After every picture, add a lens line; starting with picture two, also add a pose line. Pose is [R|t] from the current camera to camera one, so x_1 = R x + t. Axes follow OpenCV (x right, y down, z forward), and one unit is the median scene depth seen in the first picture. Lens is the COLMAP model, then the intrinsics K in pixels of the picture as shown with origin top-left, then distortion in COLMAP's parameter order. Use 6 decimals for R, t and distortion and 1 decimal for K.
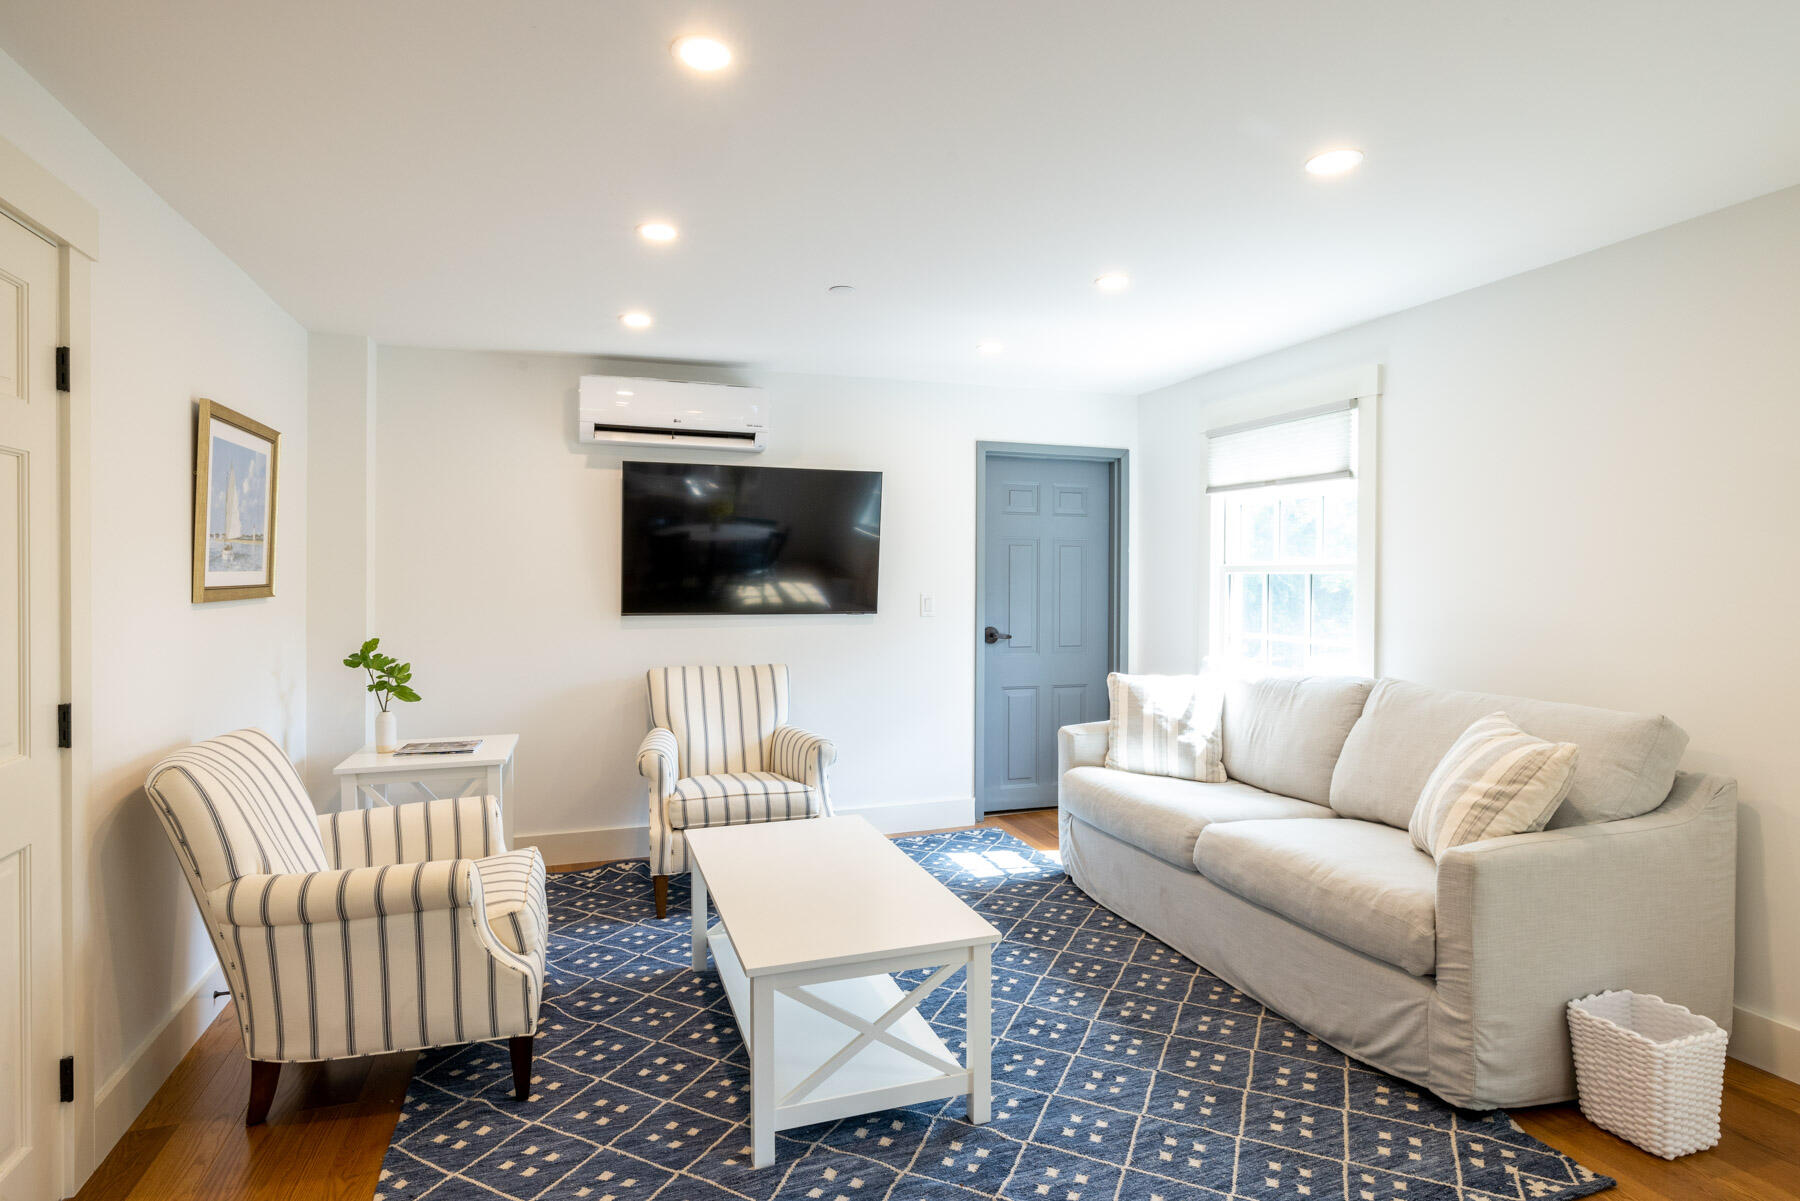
lens RADIAL K [[966.6, 0, 902.2], [0, 966.6, 590.1], [0, 0, 1]] dist [0.001450, 0.000111]
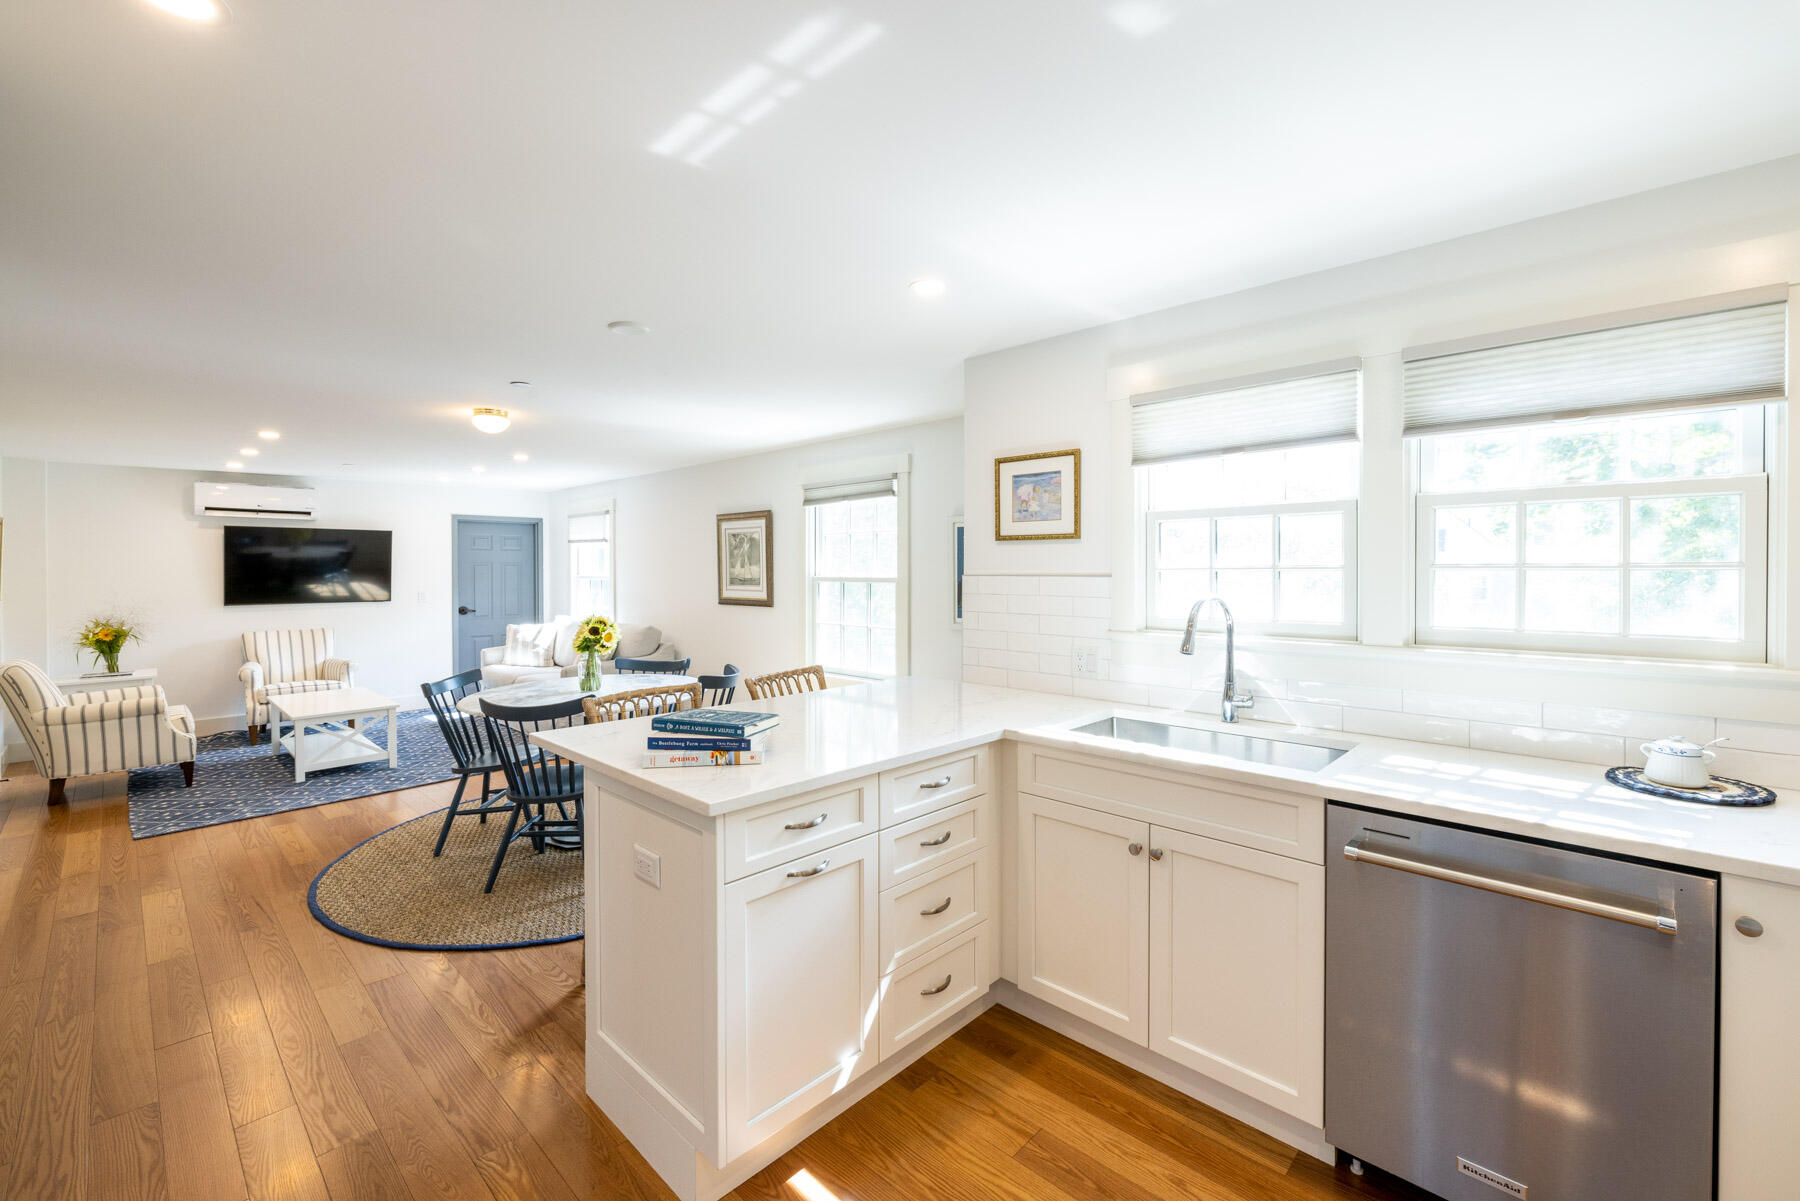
lens RADIAL K [[755.8, 0, 921.6], [0, 755.8, 575.7], [0, 0, 1]] dist [0.001762, 0.000484]
pose [[0.883866, -0.011937, 0.467587, 0.247112], [0.012251, 0.999922, 0.002369, -0.021691], [-0.467579, 0.003635, 0.883944, -1.043688]]
